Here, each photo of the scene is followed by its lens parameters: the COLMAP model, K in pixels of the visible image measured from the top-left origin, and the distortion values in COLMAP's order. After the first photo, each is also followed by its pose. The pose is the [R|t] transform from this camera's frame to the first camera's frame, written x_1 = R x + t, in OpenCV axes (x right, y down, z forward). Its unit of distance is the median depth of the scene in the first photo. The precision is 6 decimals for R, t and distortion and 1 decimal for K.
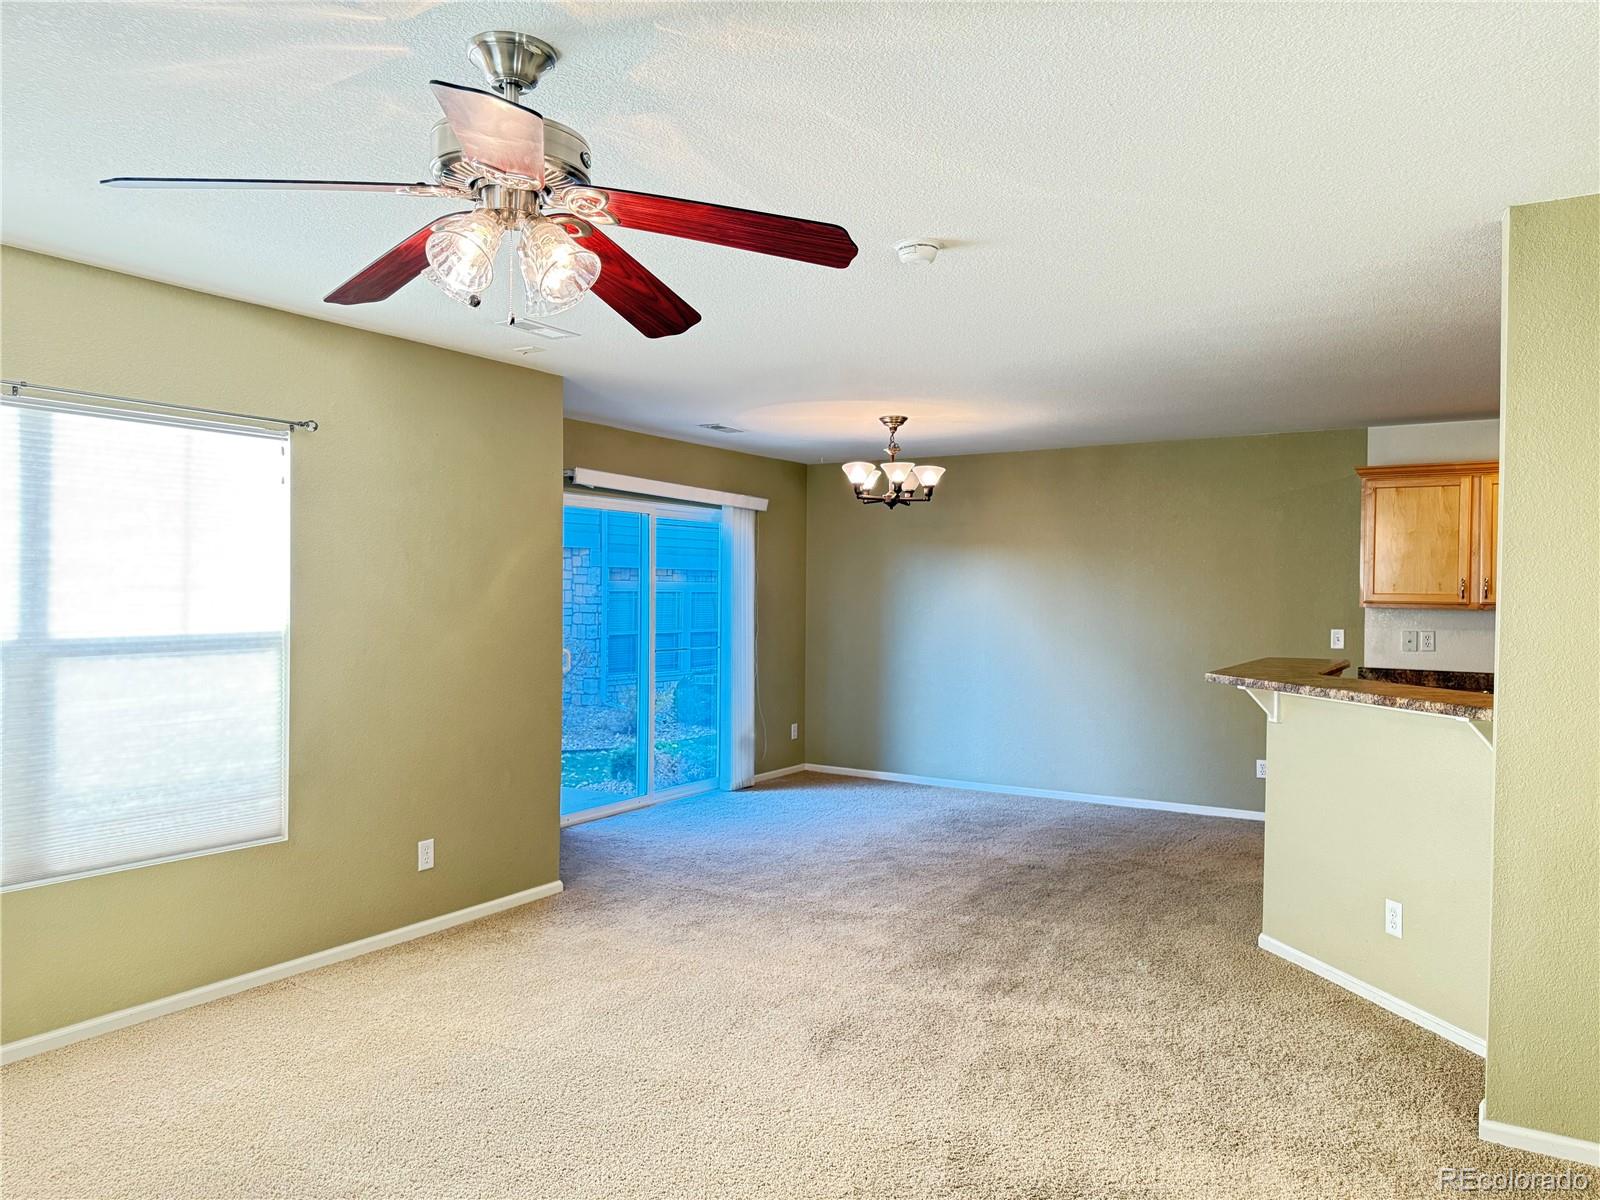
lens RADIAL K [[1140.3, 0, 800.9], [0, 1140.3, 604.2], [0, 0, 1]] dist [0.106450, -0.155037]
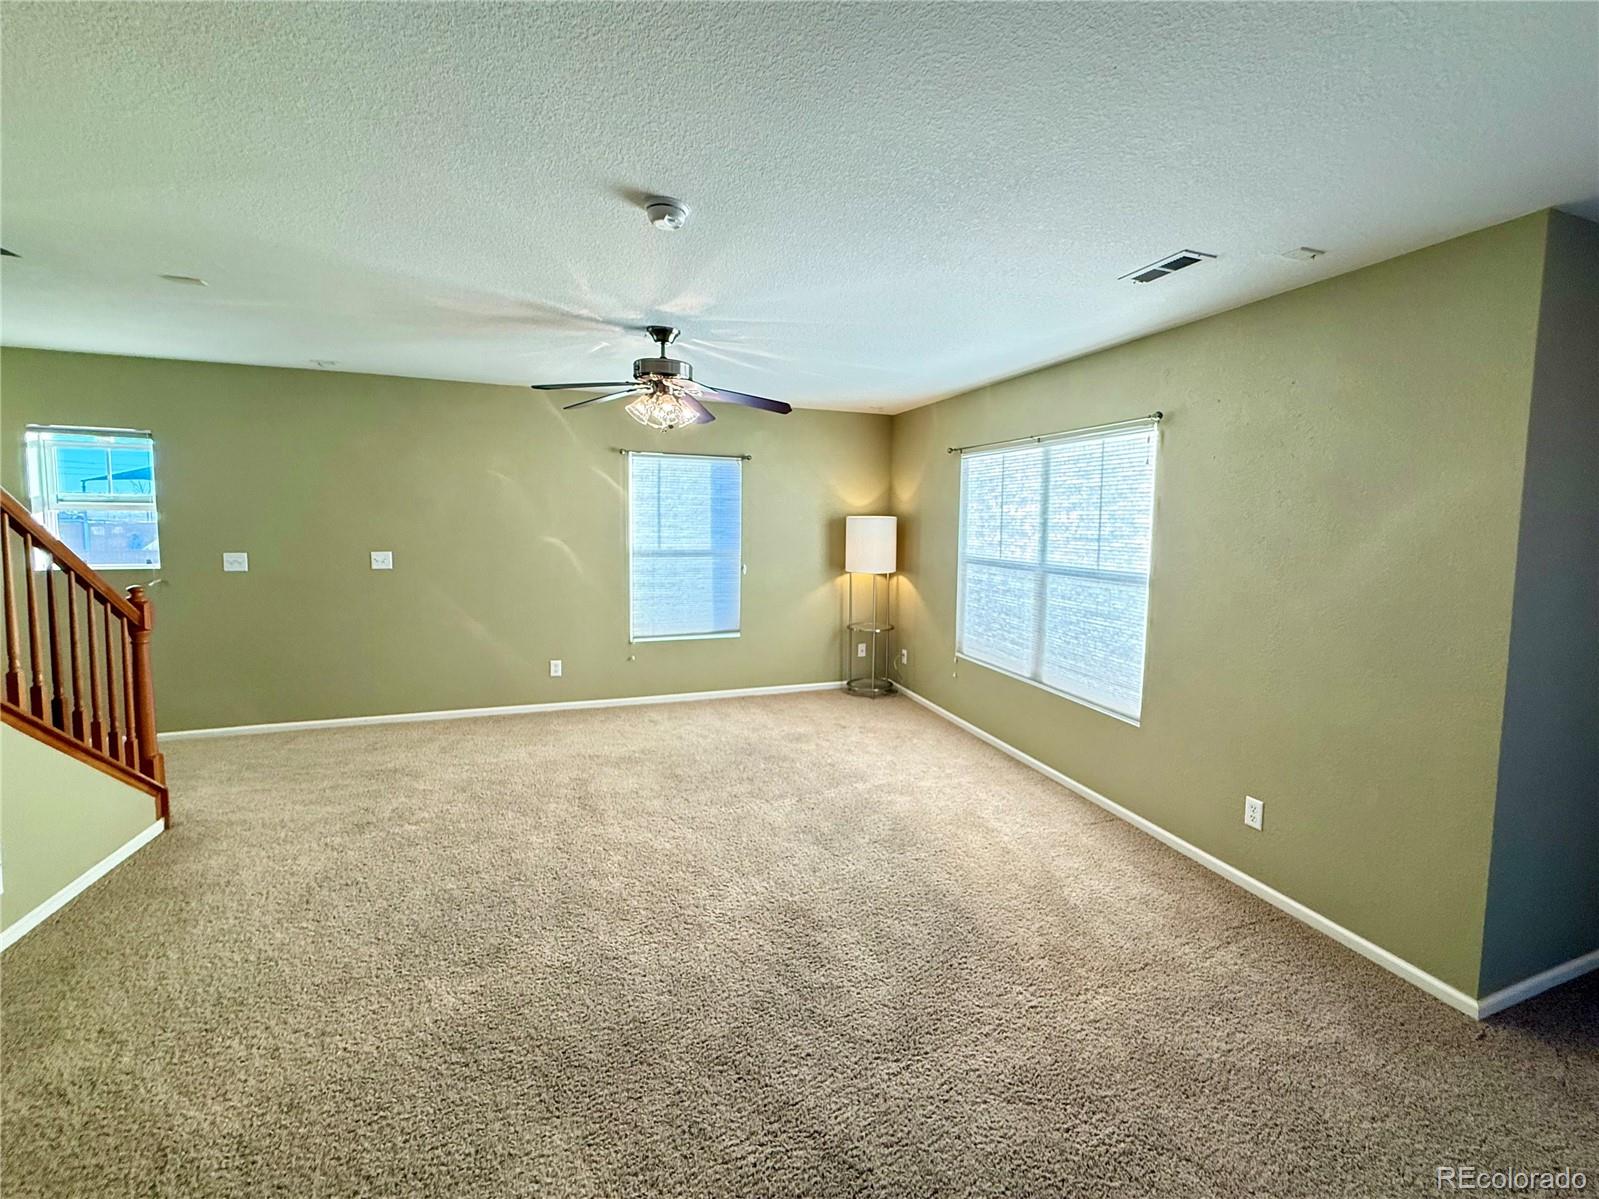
lens RADIAL K [[656.6, 0, 843.0], [0, 656.6, 567.5], [0, 0, 1]] dist [-0.001569, -0.000268]
pose [[-0.582704, 0.043344, -0.811528, 0.395524], [-0.032684, 0.996519, 0.076693, -0.032417], [0.812027, 0.071213, -0.579259, 1.202289]]
